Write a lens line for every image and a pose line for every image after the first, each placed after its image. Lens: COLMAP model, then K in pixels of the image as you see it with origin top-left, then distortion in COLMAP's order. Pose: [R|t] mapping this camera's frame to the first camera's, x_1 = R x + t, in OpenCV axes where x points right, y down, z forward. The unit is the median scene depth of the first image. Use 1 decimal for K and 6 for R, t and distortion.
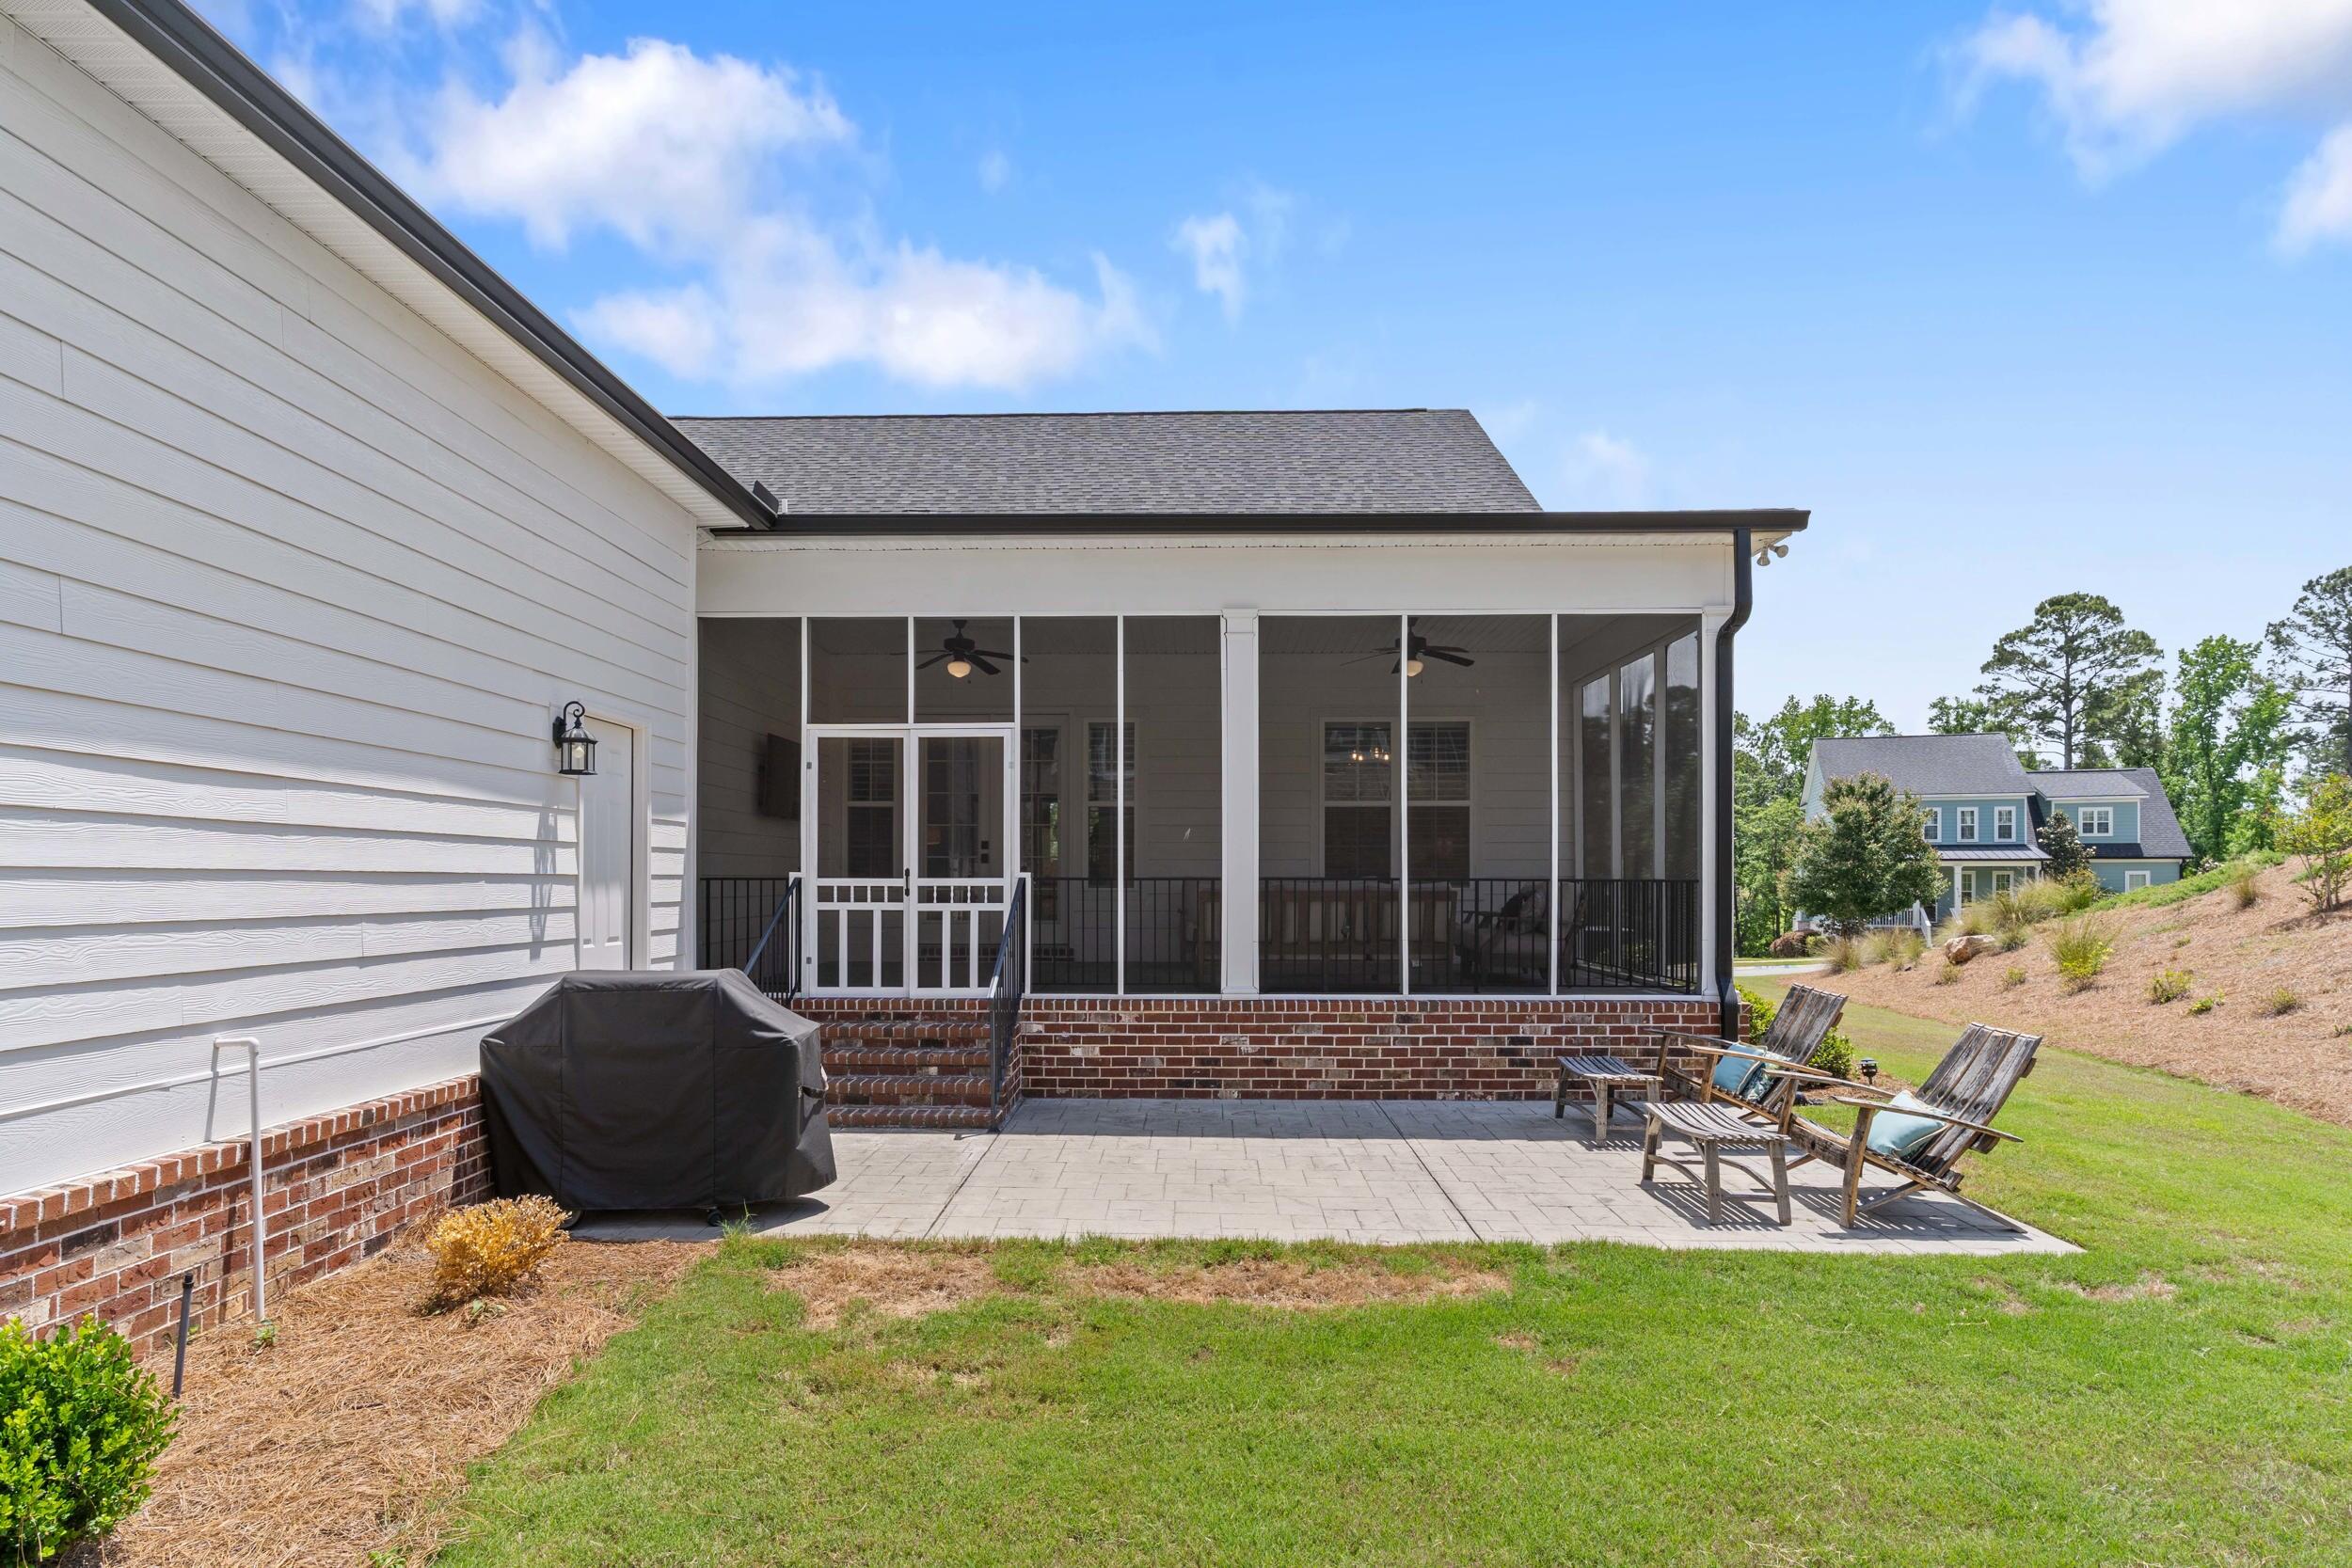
lens RADIAL K [[1266.6, 0, 1173.7], [0, 1266.6, 832.4], [0, 0, 1]] dist [-0.013537, 0.000962]
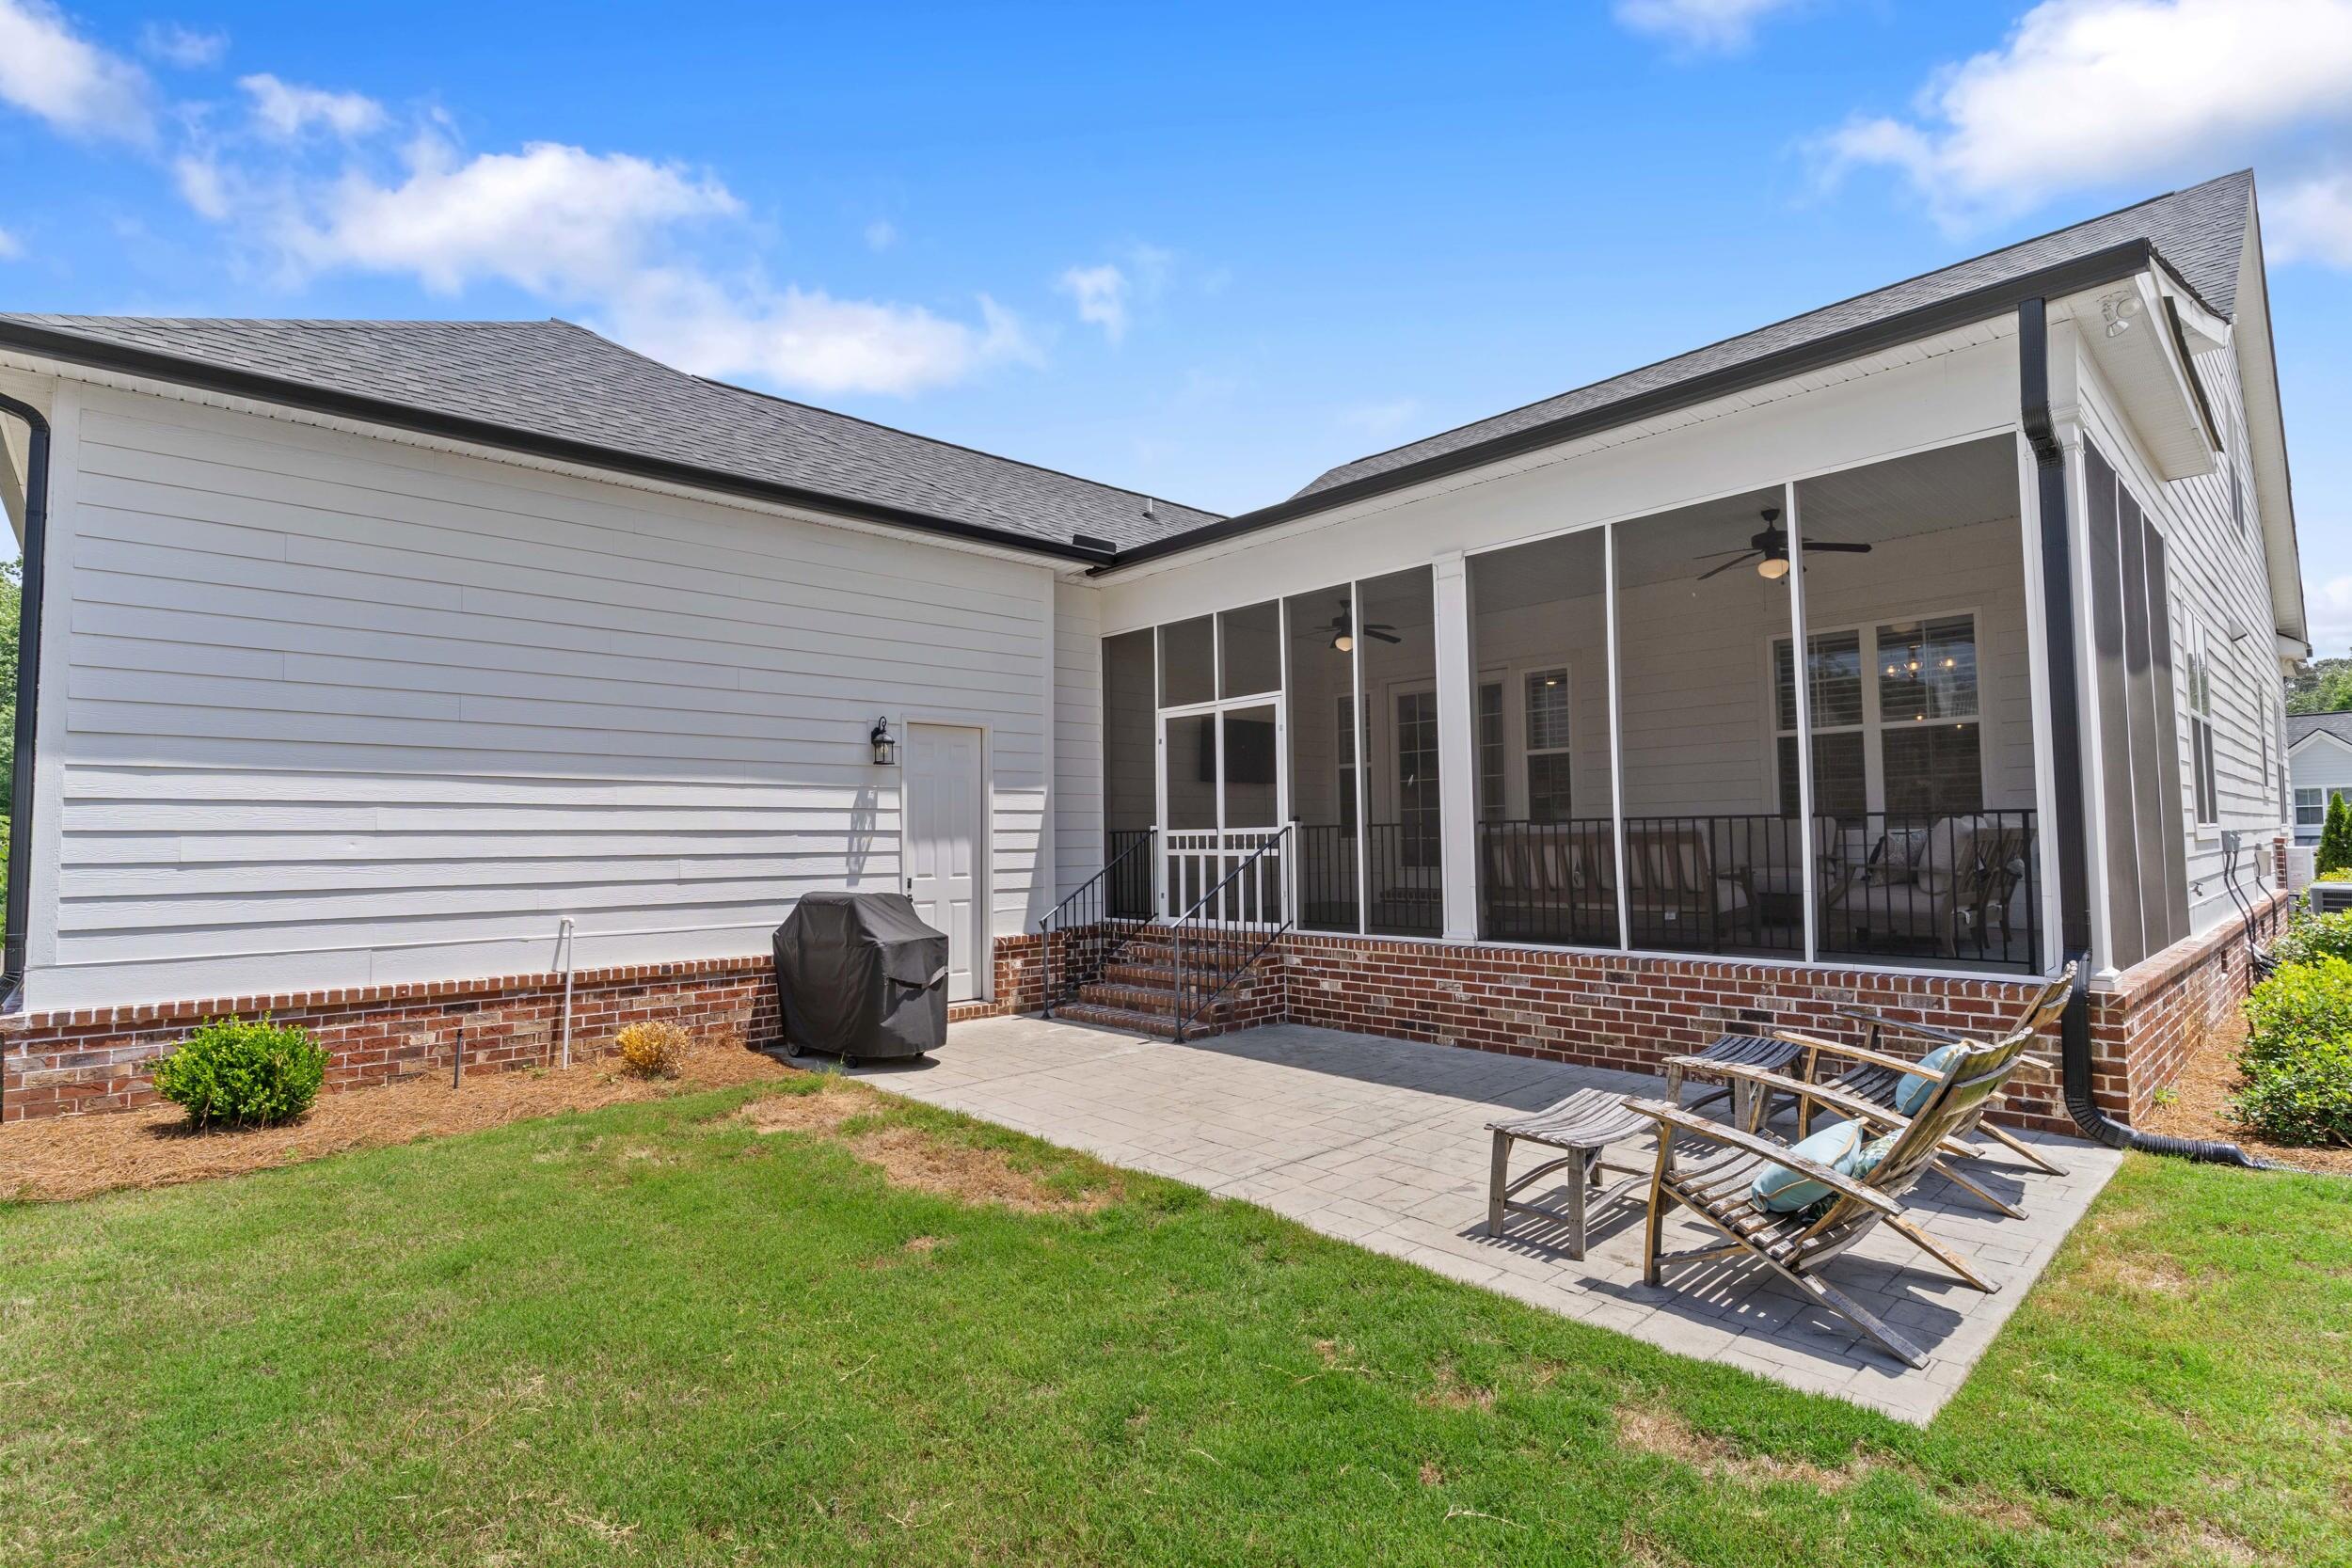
lens RADIAL K [[1139.6, 0, 1166.6], [0, 1139.6, 744.6], [0, 0, 1]] dist [-0.001062, 0.000034]
pose [[0.683457, -0.072977, -0.726334, 0.558222], [0.041843, 0.997271, -0.060826, 0.020689], [0.728791, 0.011180, 0.684645, 0.226449]]
